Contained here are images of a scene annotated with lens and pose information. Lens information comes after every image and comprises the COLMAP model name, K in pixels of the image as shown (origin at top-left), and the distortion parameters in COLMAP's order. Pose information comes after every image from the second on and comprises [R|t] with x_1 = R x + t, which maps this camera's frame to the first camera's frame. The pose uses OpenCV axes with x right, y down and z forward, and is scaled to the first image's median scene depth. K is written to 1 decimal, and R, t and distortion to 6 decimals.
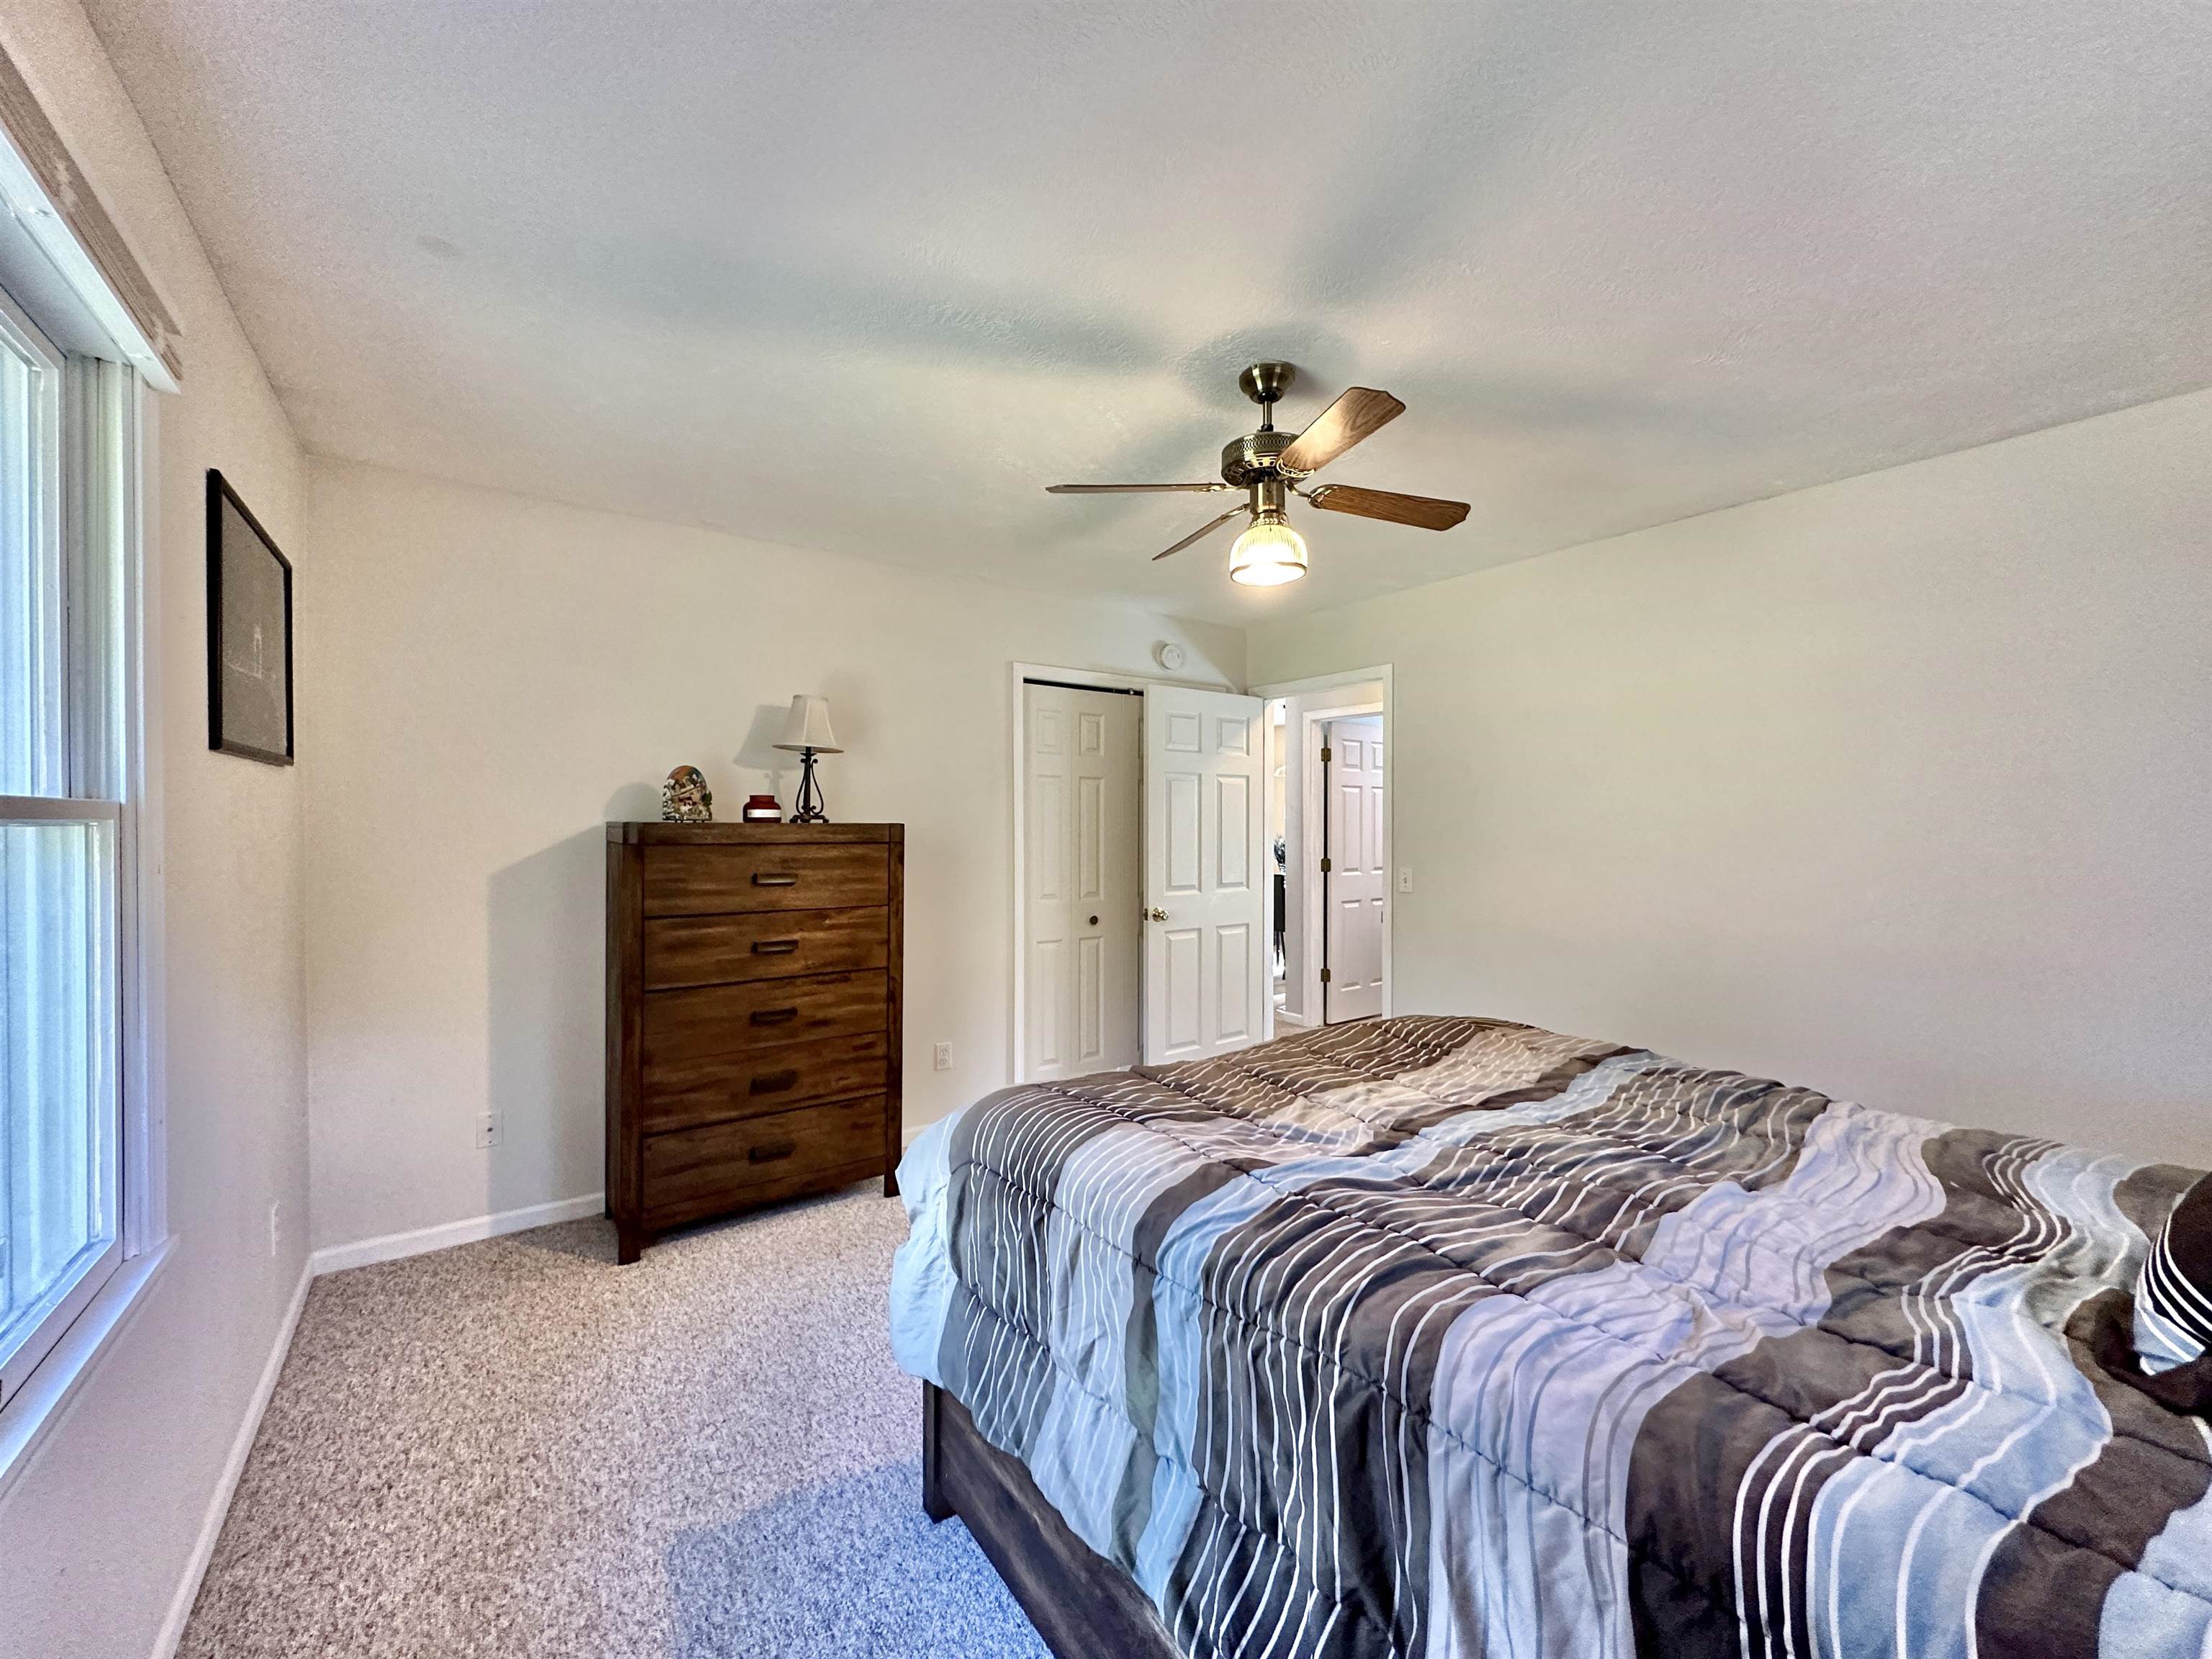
lens RADIAL K [[880.8, 0, 1106.0], [0, 880.8, 829.5], [0, 0, 1]] dist [0.002961, 0.000180]
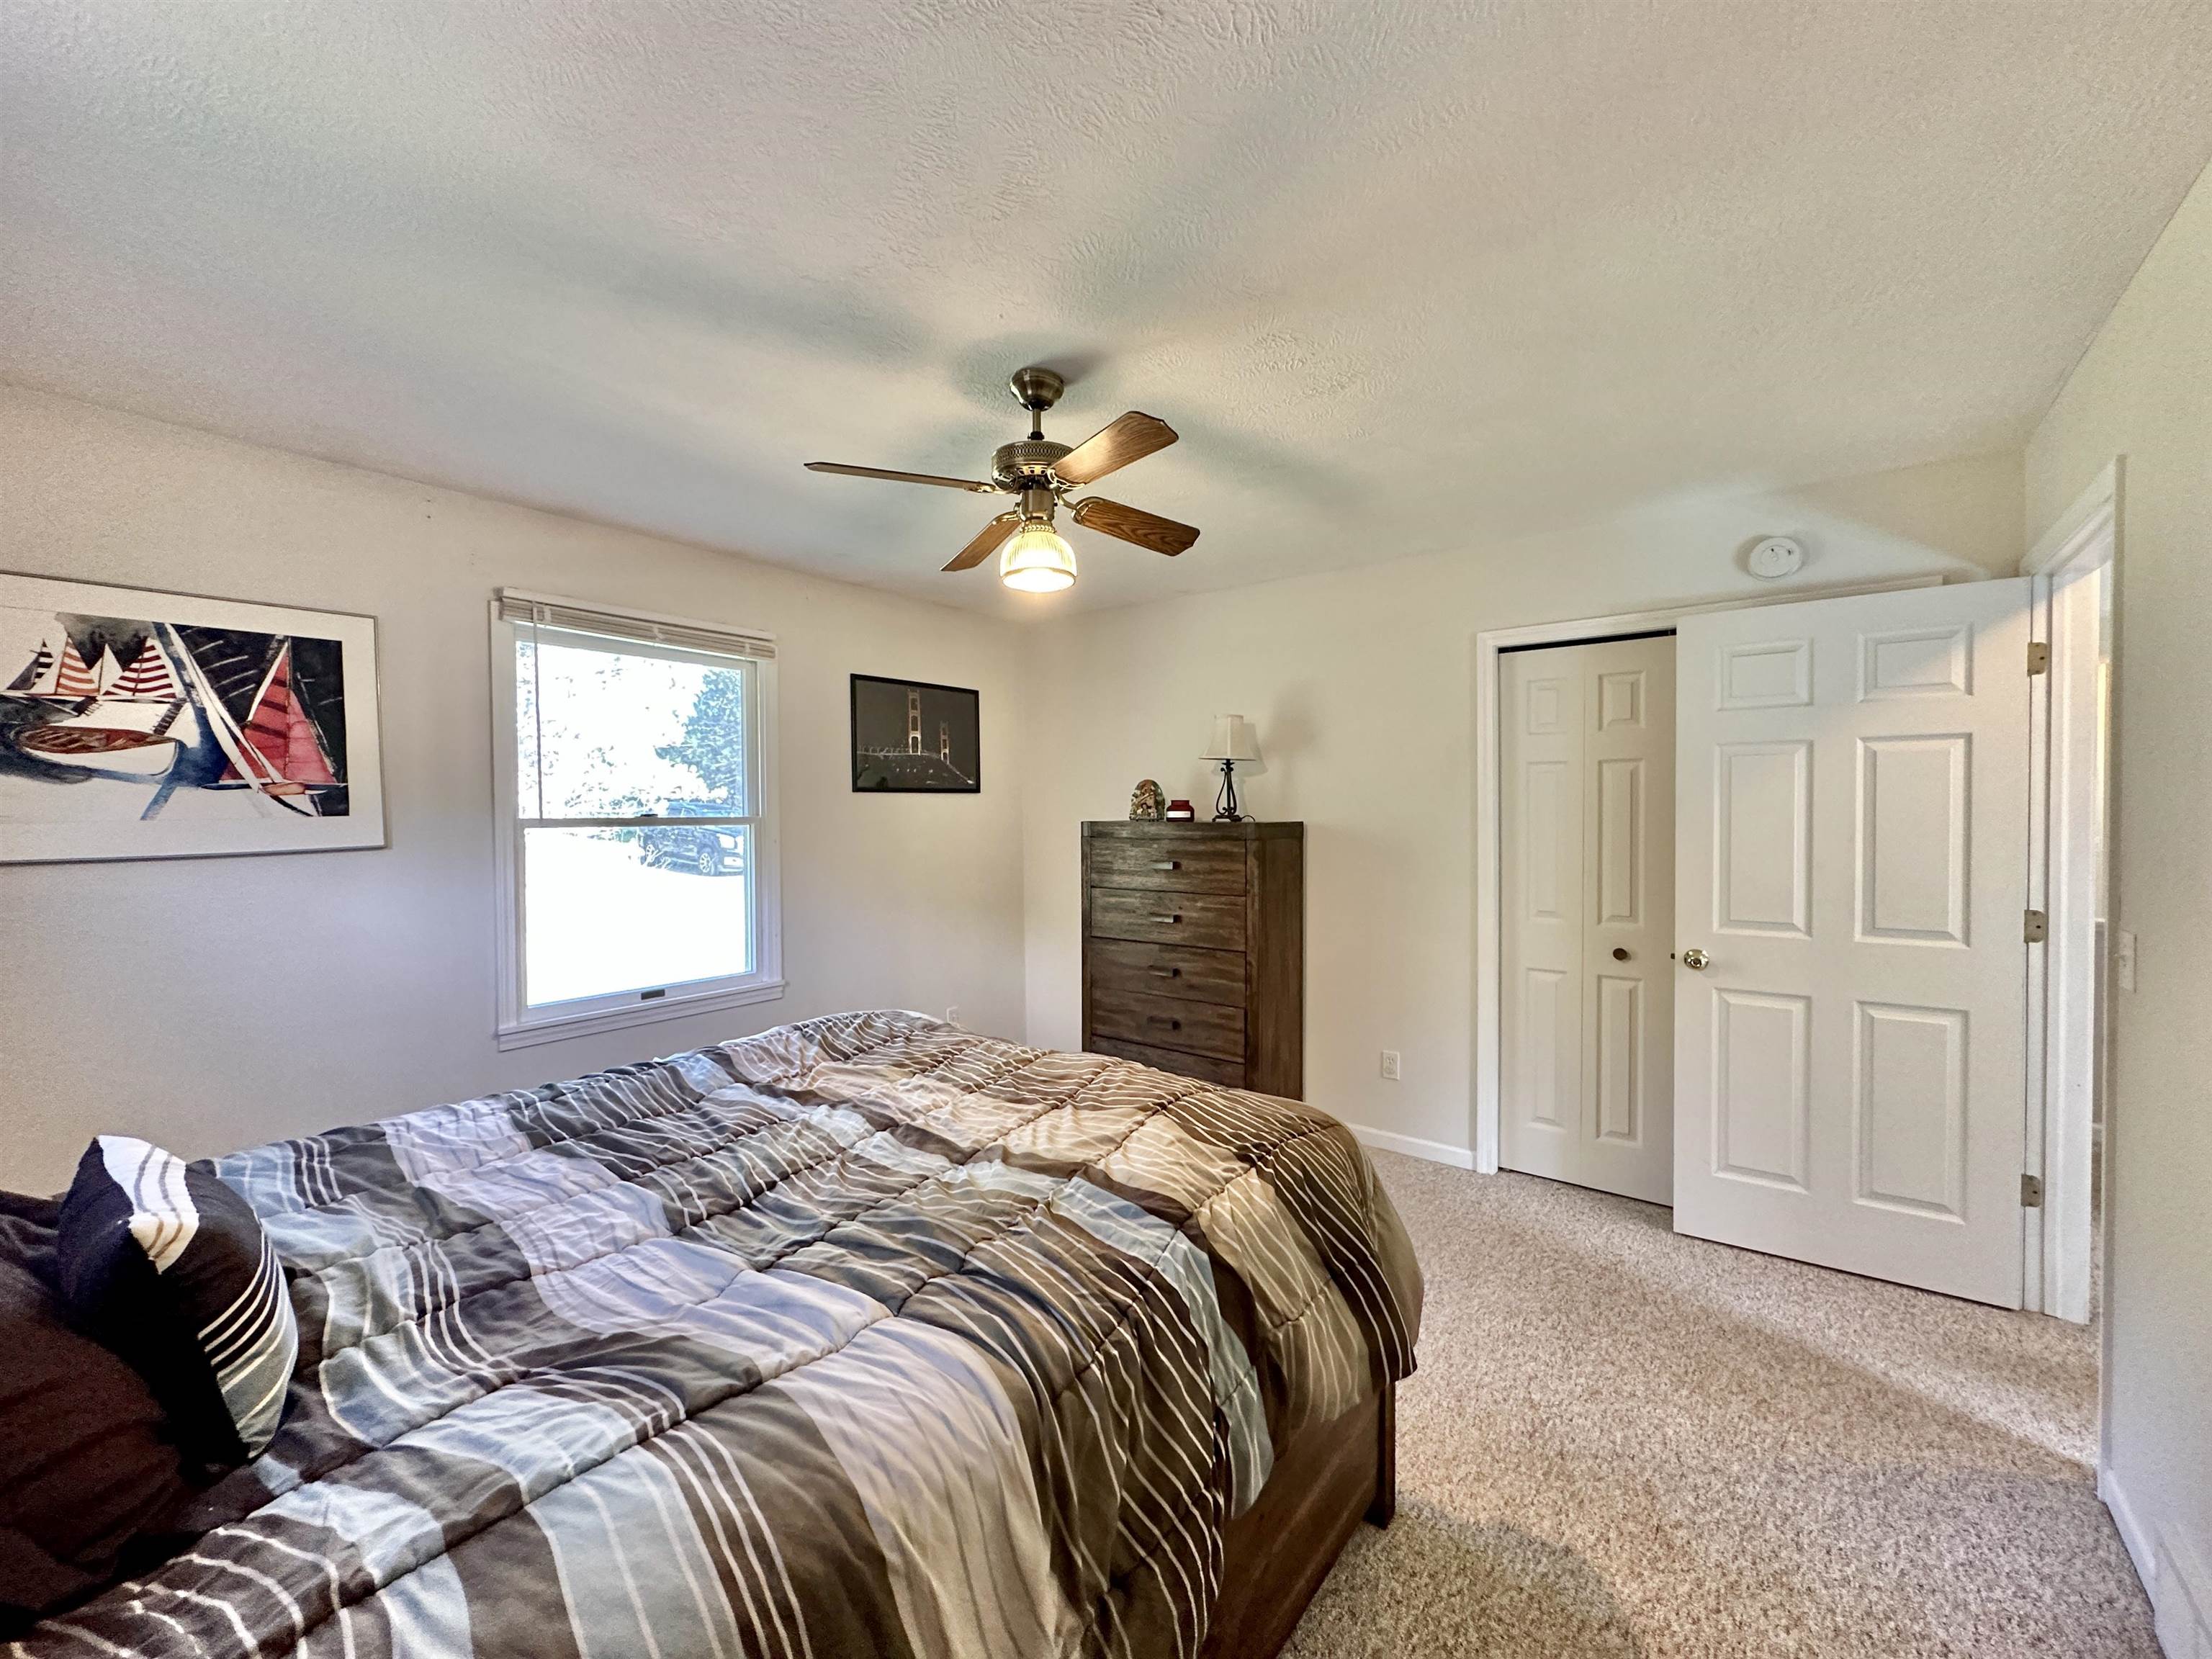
lens RADIAL K [[880.8, 0, 1106.0], [0, 880.8, 829.5], [0, 0, 1]] dist [0.002961, 0.000180]
pose [[0.281833, 0.013594, -0.959367, 0.819599], [-0.002486, 0.999907, 0.013438, -0.013660], [0.959460, -0.001402, 0.281840, 0.551620]]
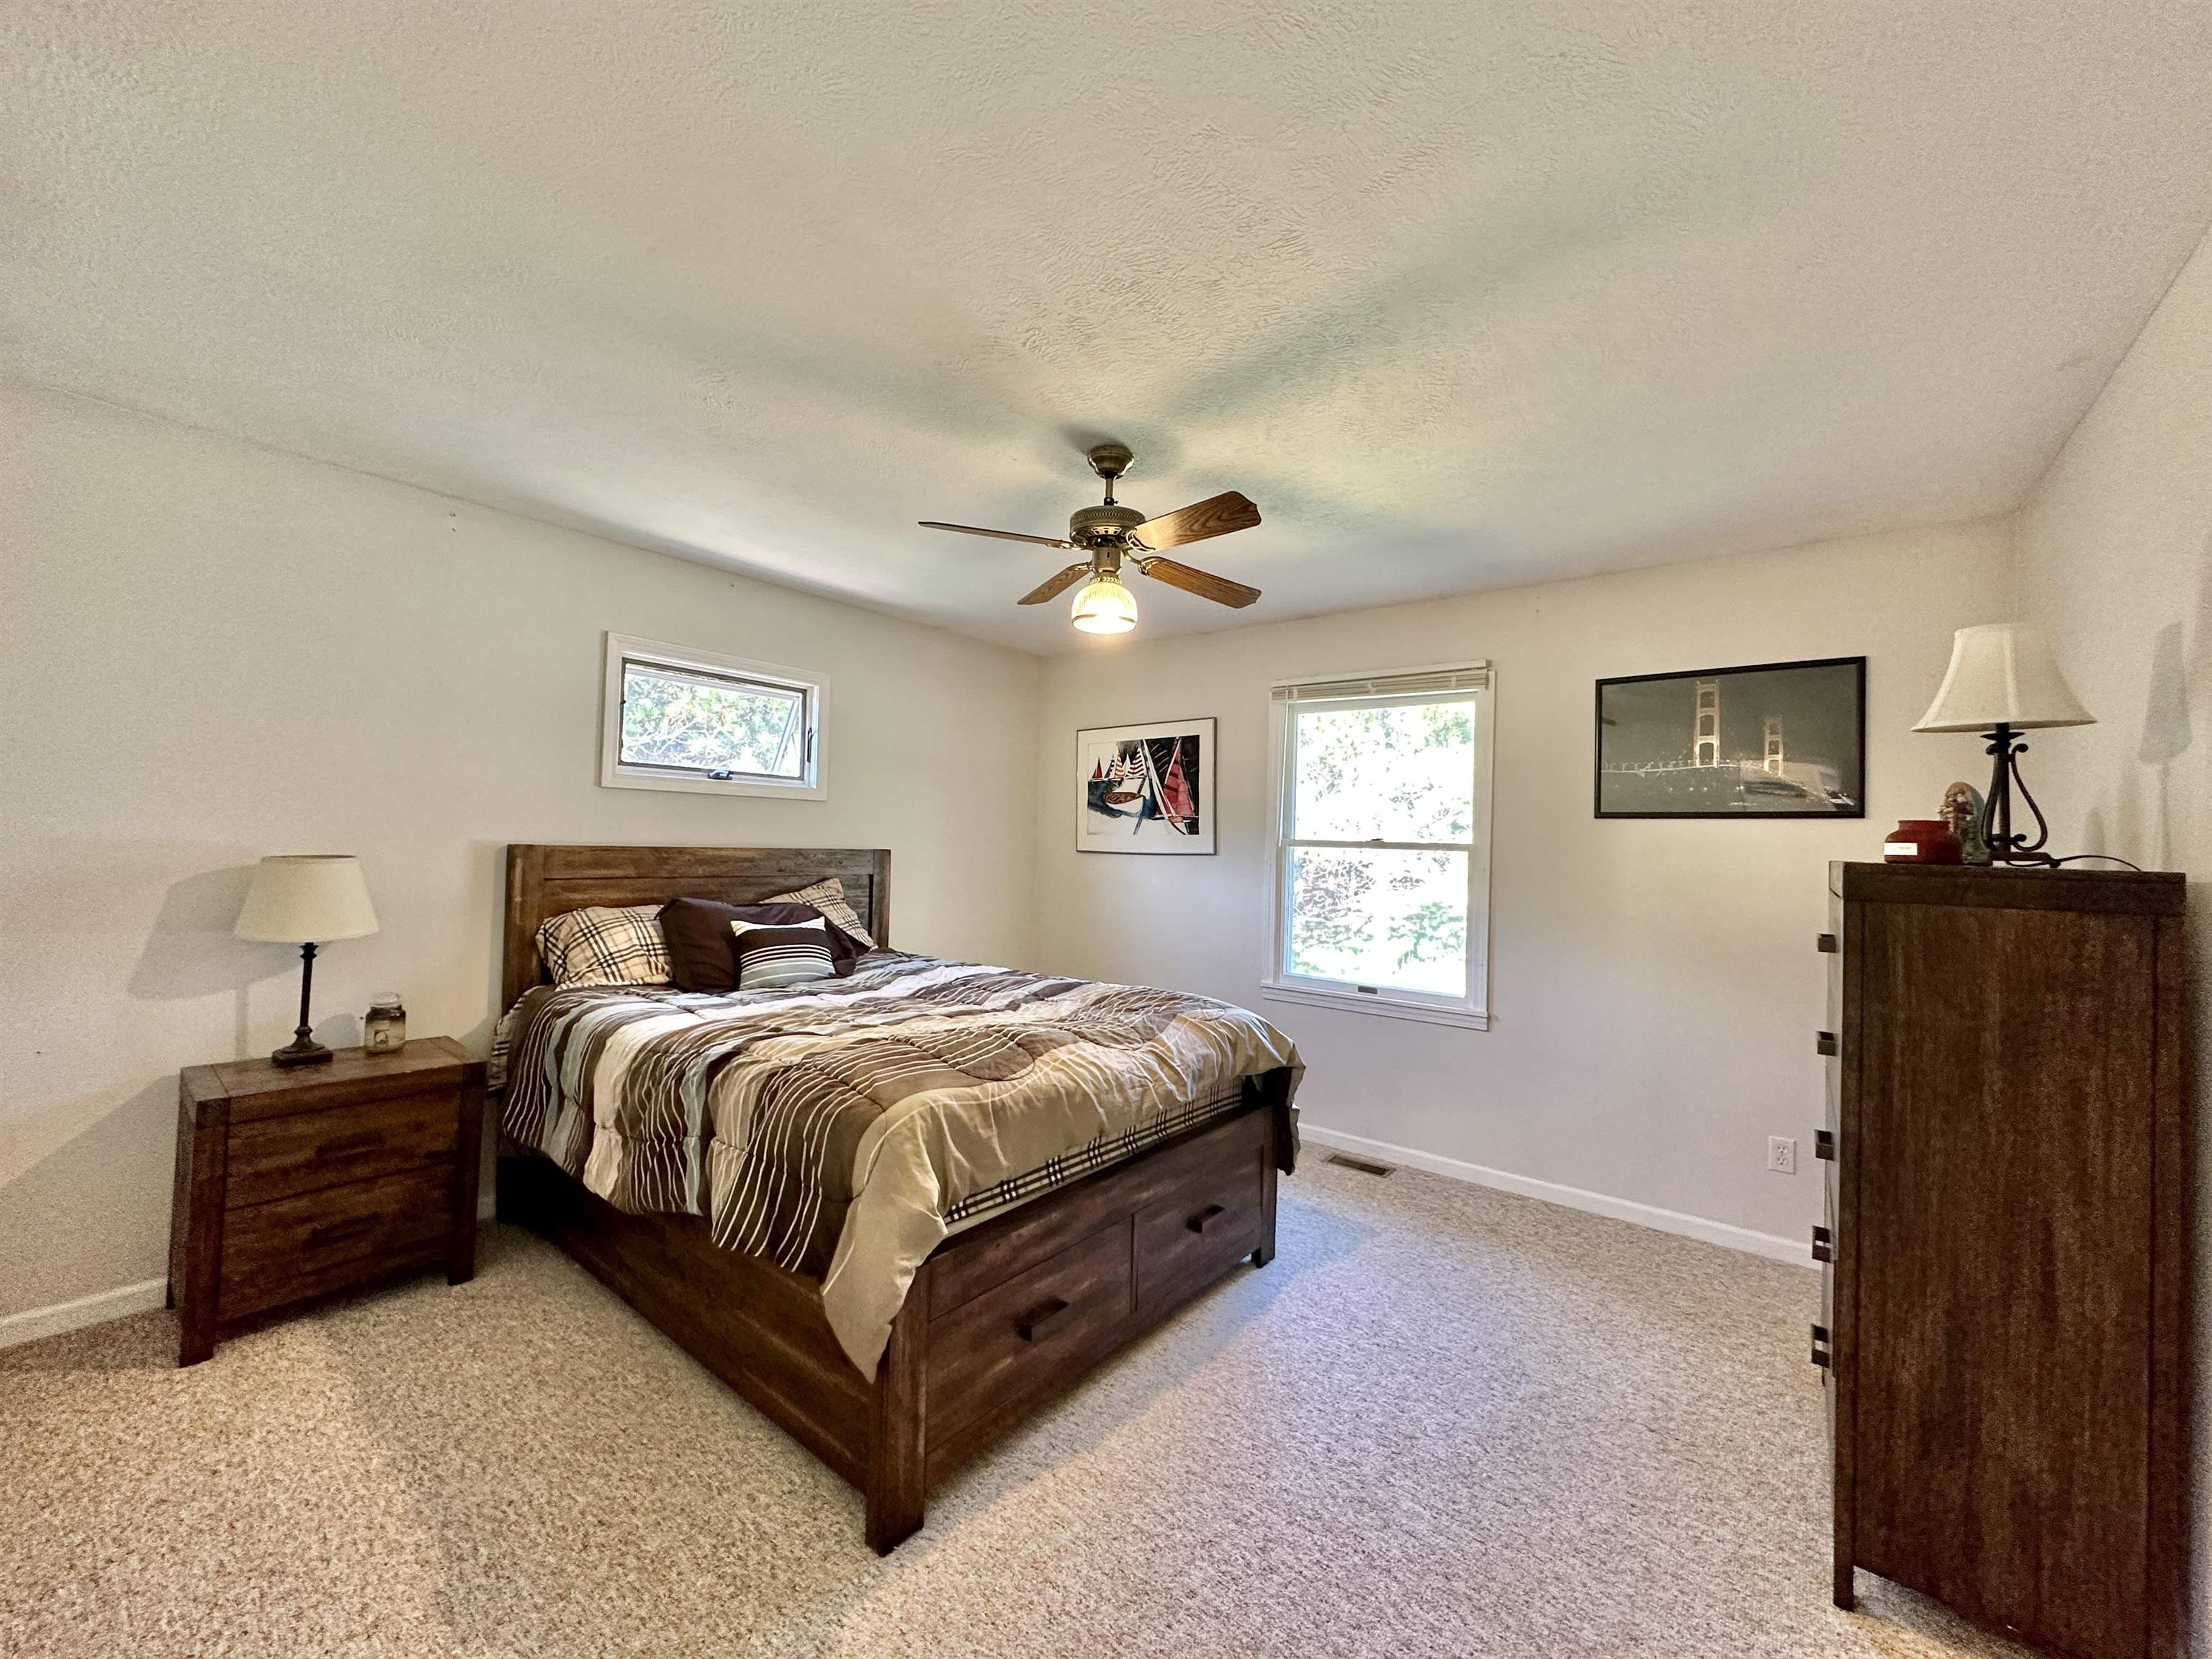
lens RADIAL K [[886.2, 0, 1106.0], [0, 886.2, 829.5], [0, 0, 1]] dist [-0.000595, -0.000110]
pose [[-0.962493, -0.036593, -0.268827, 0.338483], [-0.036356, 0.999322, -0.005863, -0.007844], [0.268859, 0.004130, -0.963171, 1.486743]]
